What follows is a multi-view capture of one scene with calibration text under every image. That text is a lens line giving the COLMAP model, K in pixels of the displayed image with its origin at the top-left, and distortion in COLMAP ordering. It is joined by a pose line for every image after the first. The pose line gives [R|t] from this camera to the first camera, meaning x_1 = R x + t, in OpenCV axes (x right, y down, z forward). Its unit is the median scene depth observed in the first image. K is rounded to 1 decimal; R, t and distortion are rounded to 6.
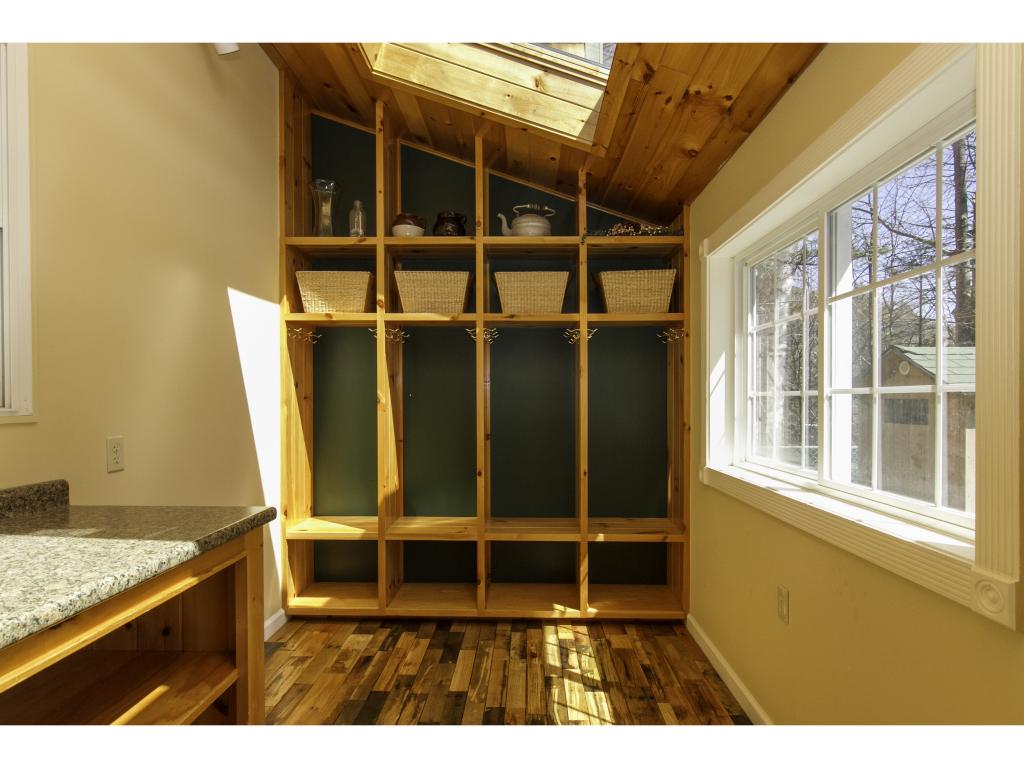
lens RADIAL K [[527.1, 0, 508.4], [0, 527.1, 388.3], [0, 0, 1]] dist [-0.001451, 0.002646]
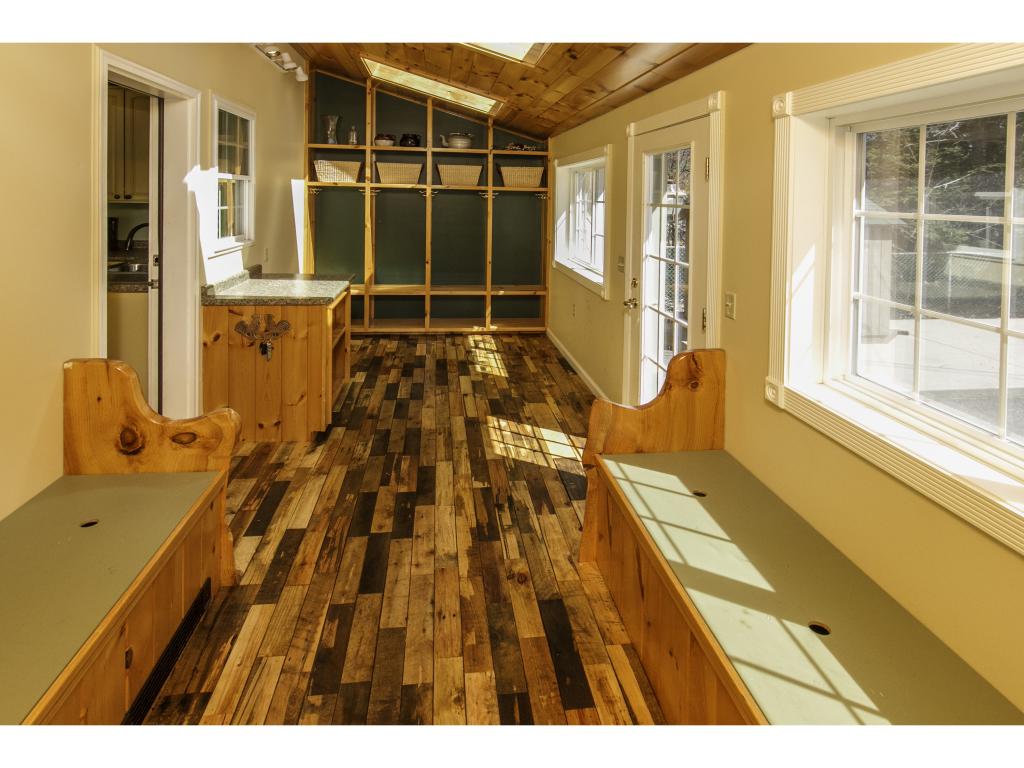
lens RADIAL K [[527.1, 0, 511.3], [0, 527.1, 383.1], [0, 0, 1]] dist [-0.001451, 0.002646]
pose [[0.987526, -0.037955, 0.152813, -0.074990], [-0.052081, 0.837148, 0.544491, -0.543025], [-0.148593, -0.545658, 0.824729, -0.765719]]
